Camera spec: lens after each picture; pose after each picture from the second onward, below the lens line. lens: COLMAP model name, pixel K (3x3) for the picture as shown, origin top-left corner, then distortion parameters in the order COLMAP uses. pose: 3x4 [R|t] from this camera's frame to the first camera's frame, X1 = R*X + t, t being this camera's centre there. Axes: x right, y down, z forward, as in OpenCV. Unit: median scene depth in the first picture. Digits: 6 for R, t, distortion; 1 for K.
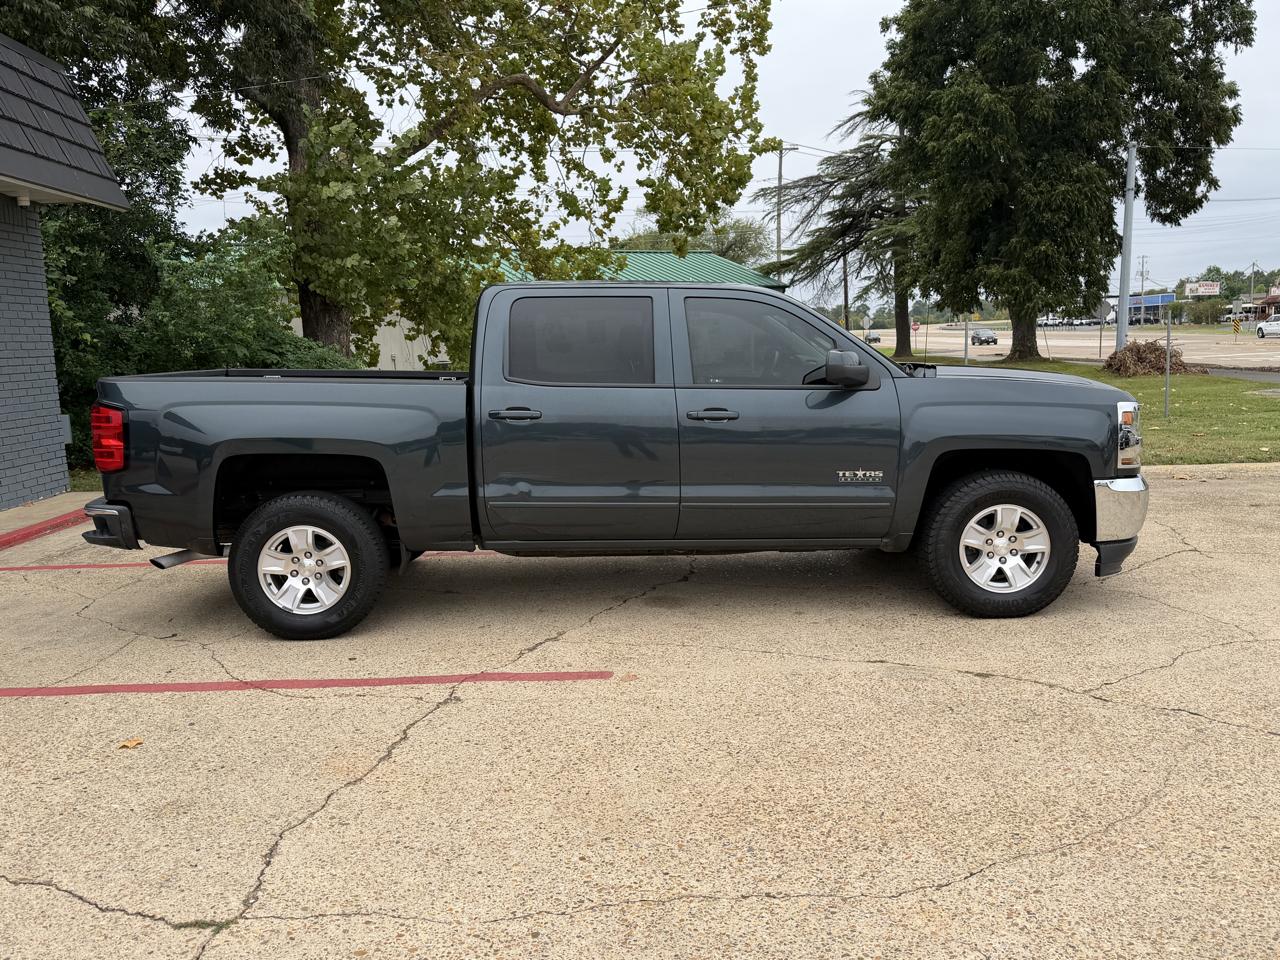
lens RADIAL K [[1025.8, 0, 640.0], [0, 1025.8, 480.0], [0, 0, 1]] dist [0.105329, -0.198207]
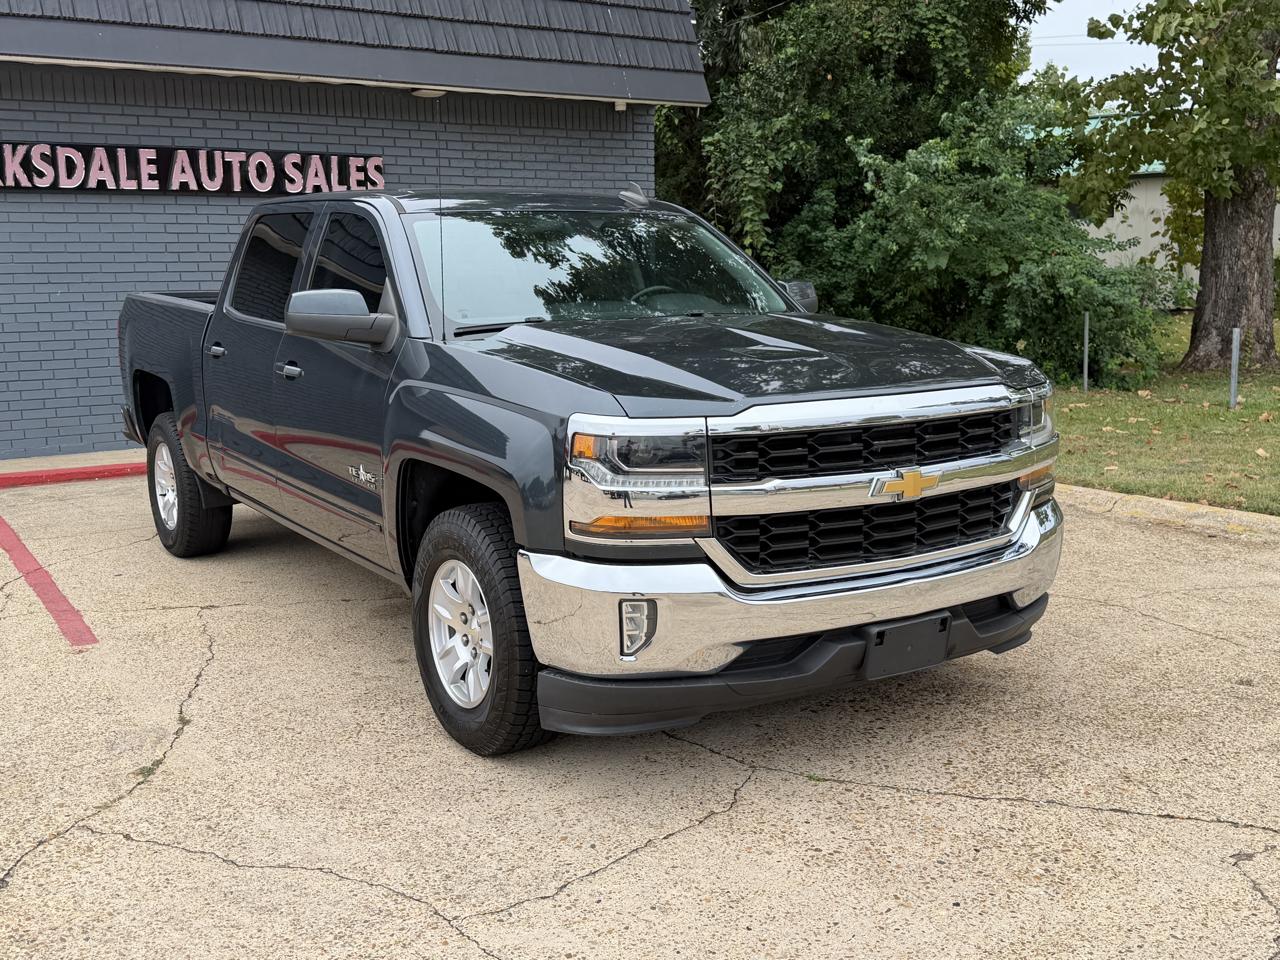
lens RADIAL K [[1348.3, 0, 640.0], [0, 1348.3, 480.0], [0, 0, 1]] dist [0.211910, -0.476260]
pose [[0.509628, 0.145106, -0.848071, 1.198617], [-0.108623, 0.988640, 0.103883, -0.129757], [0.853511, 0.039178, 0.519600, 0.763418]]
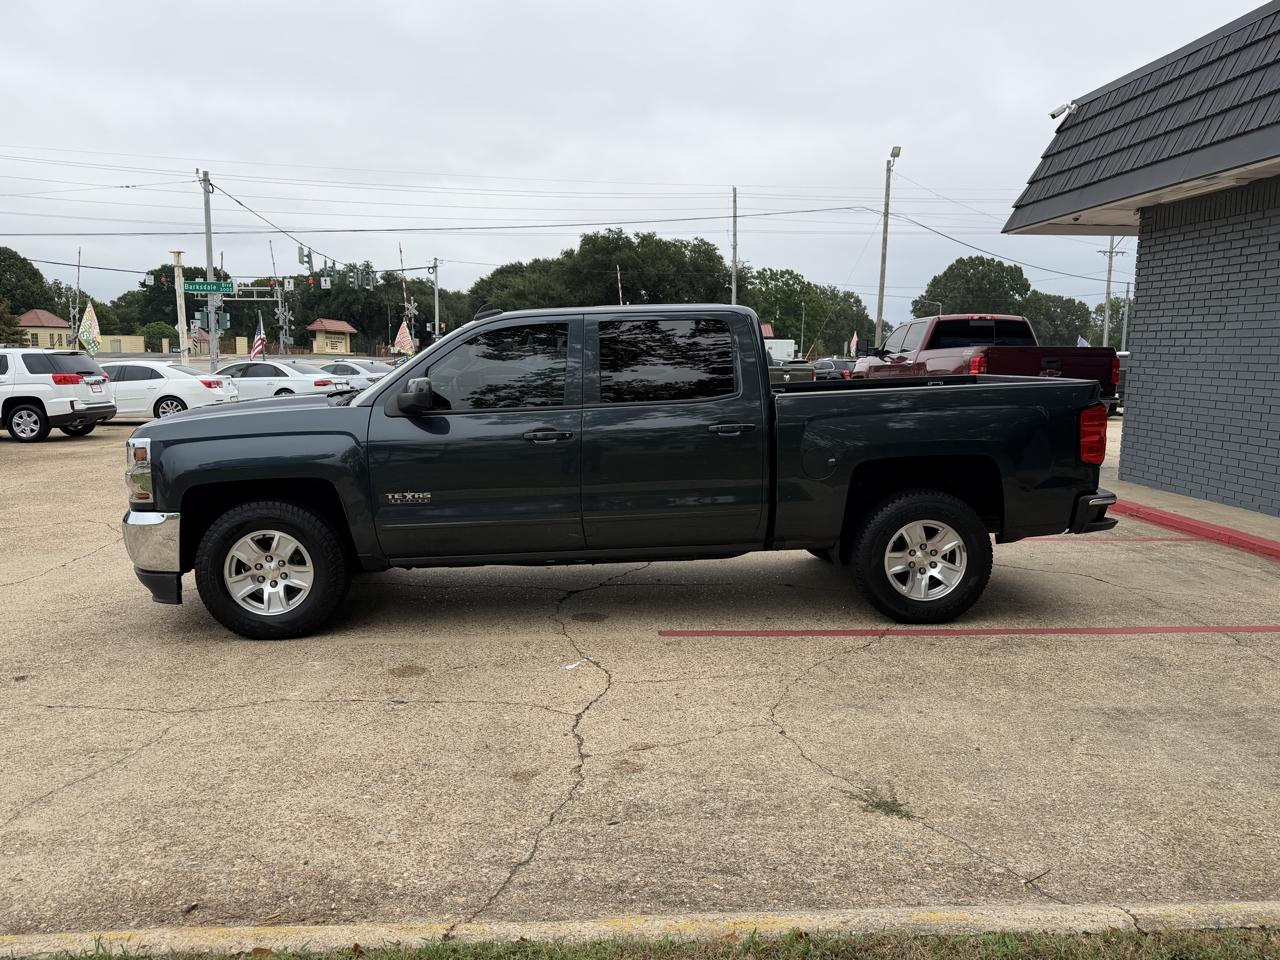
lens RADIAL K [[971.8, 0, 640.0], [0, 971.8, 480.0], [0, 0, 1]] dist [0.071128, -0.106739]
pose [[-0.999319, 0.029607, -0.022016, -0.014510], [0.022773, 0.964438, 0.263328, -0.364796], [0.029030, 0.262647, -0.964455, 2.588305]]
